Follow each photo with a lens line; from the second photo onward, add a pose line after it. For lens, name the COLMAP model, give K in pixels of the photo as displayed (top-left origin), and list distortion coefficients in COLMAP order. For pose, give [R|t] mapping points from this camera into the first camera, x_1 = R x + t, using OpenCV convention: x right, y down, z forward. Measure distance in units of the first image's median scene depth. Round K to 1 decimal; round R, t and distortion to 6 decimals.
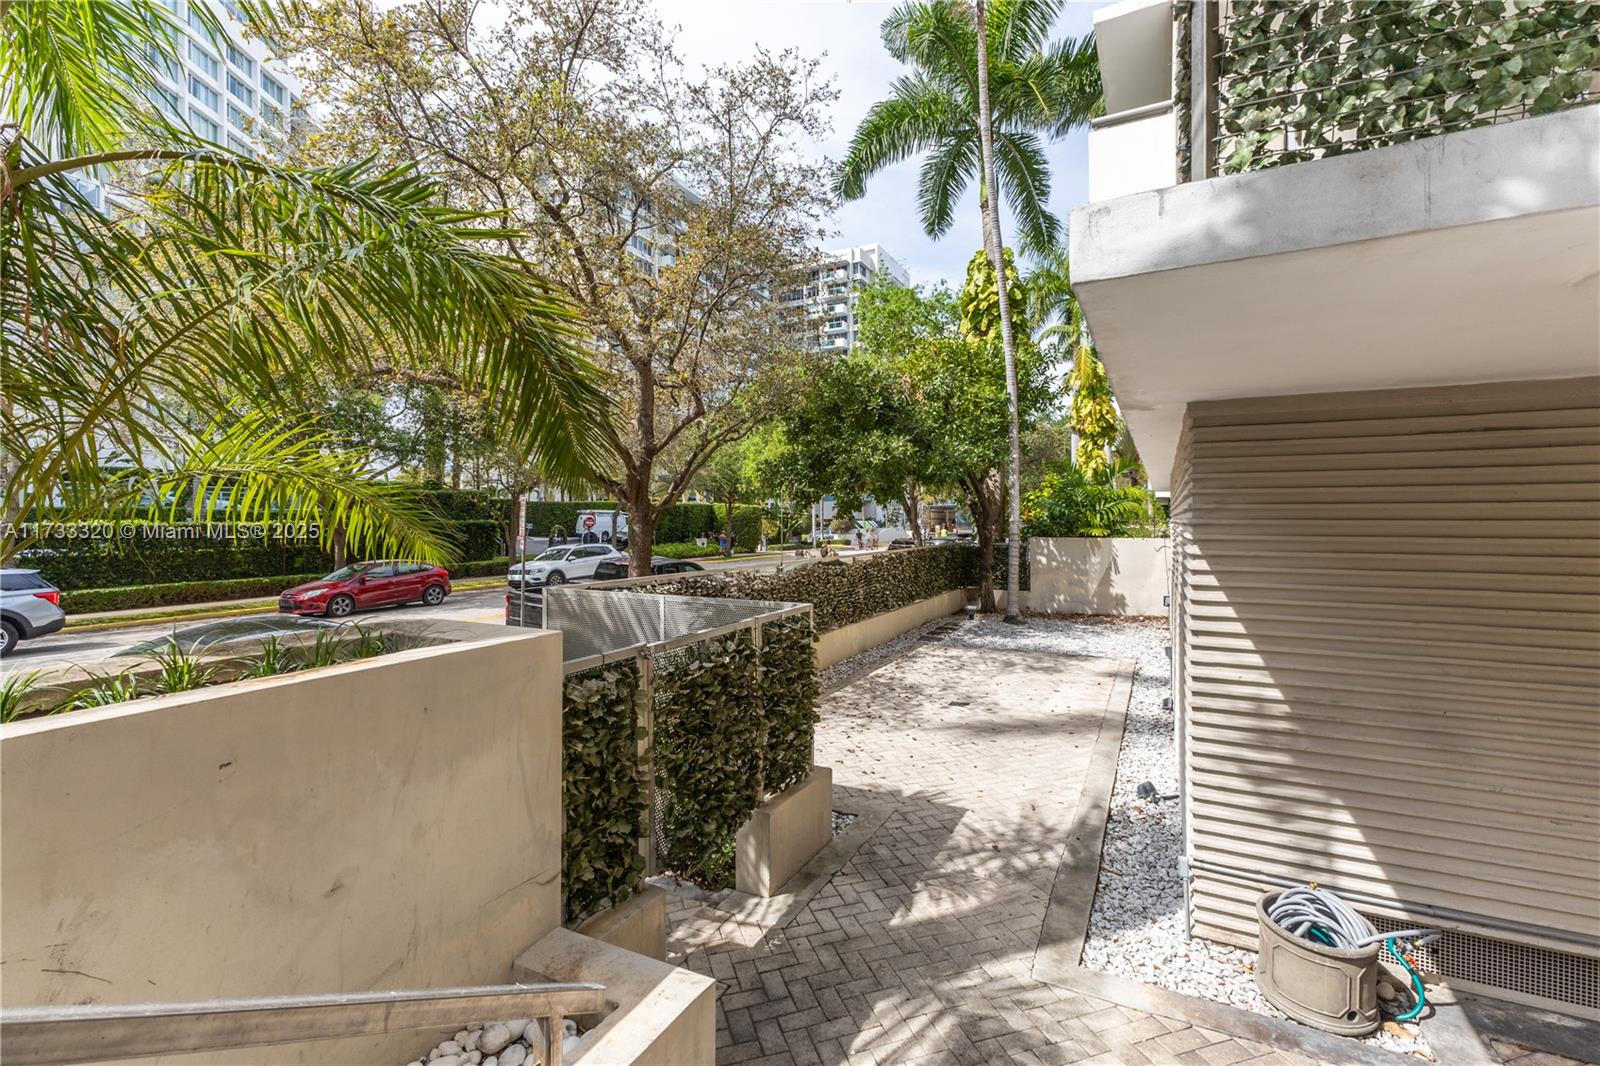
lens RADIAL K [[705.4, 0, 771.9], [0, 705.4, 530.6], [0, 0, 1]] dist [0.030508, -0.006237]
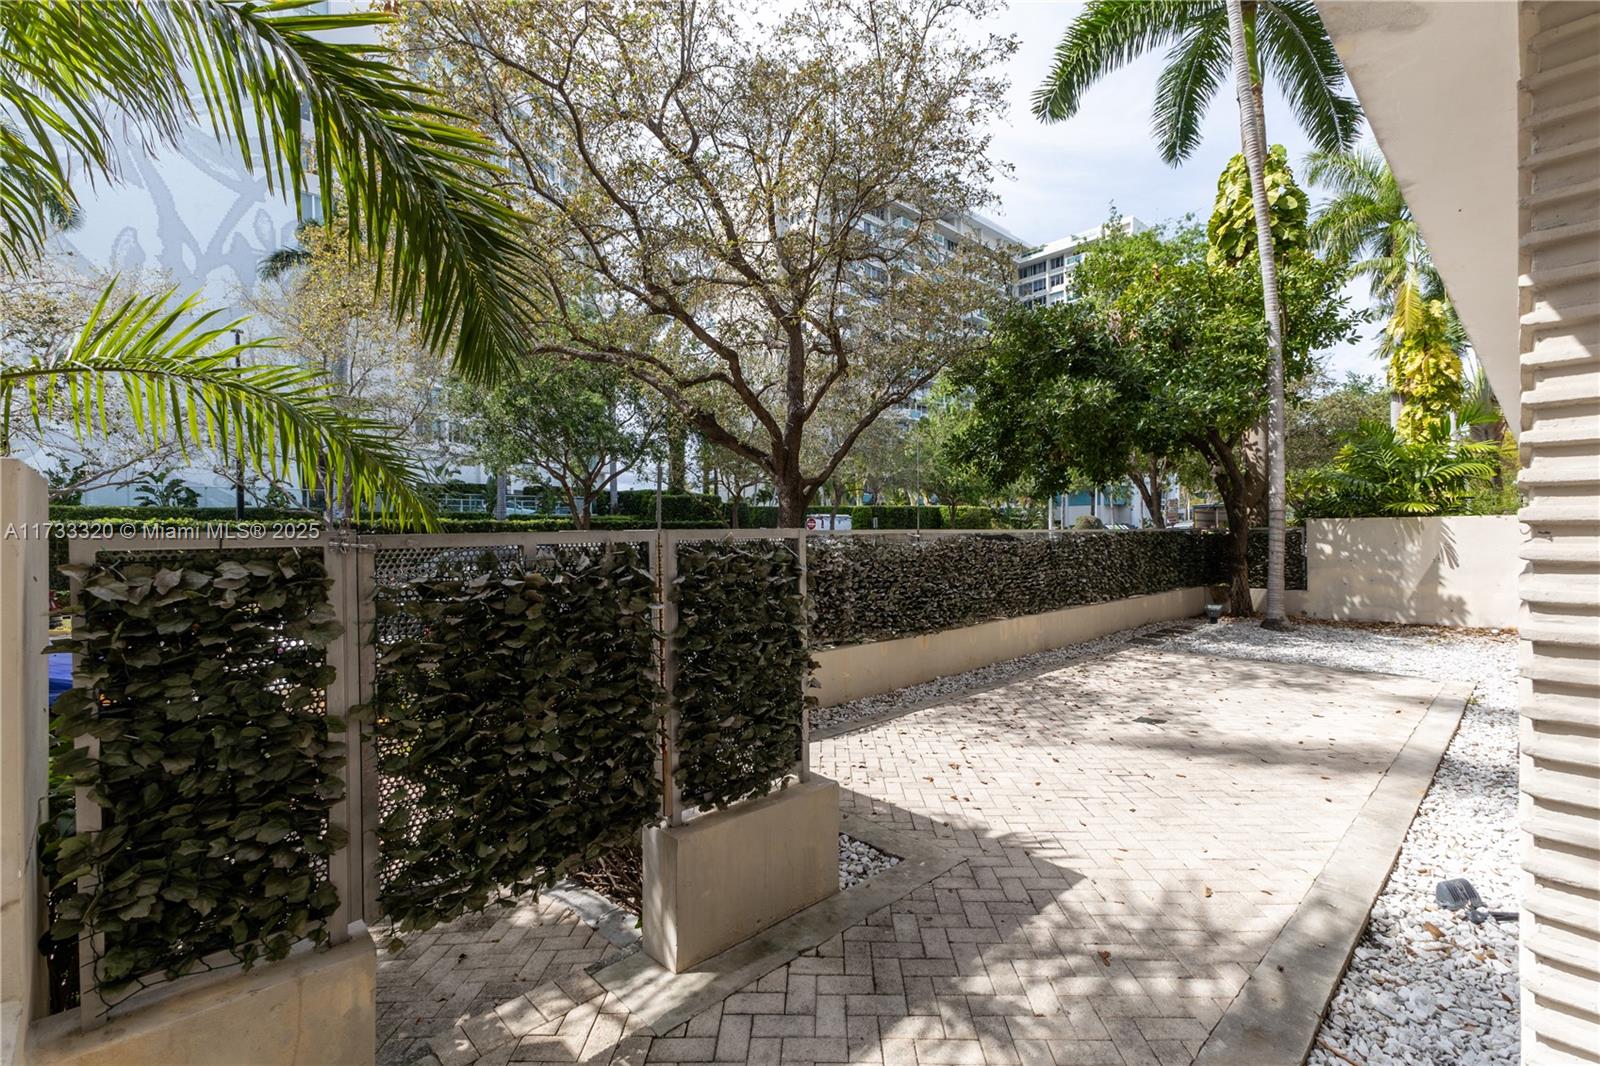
lens RADIAL K [[705.4, 0, 771.9], [0, 705.4, 530.6], [0, 0, 1]] dist [0.030508, -0.006237]
pose [[0.949433, 0.004870, -0.313931, 0.084282], [-0.006828, 0.999963, -0.005139, 0.039232], [0.313894, 0.007022, 0.949432, 0.130461]]
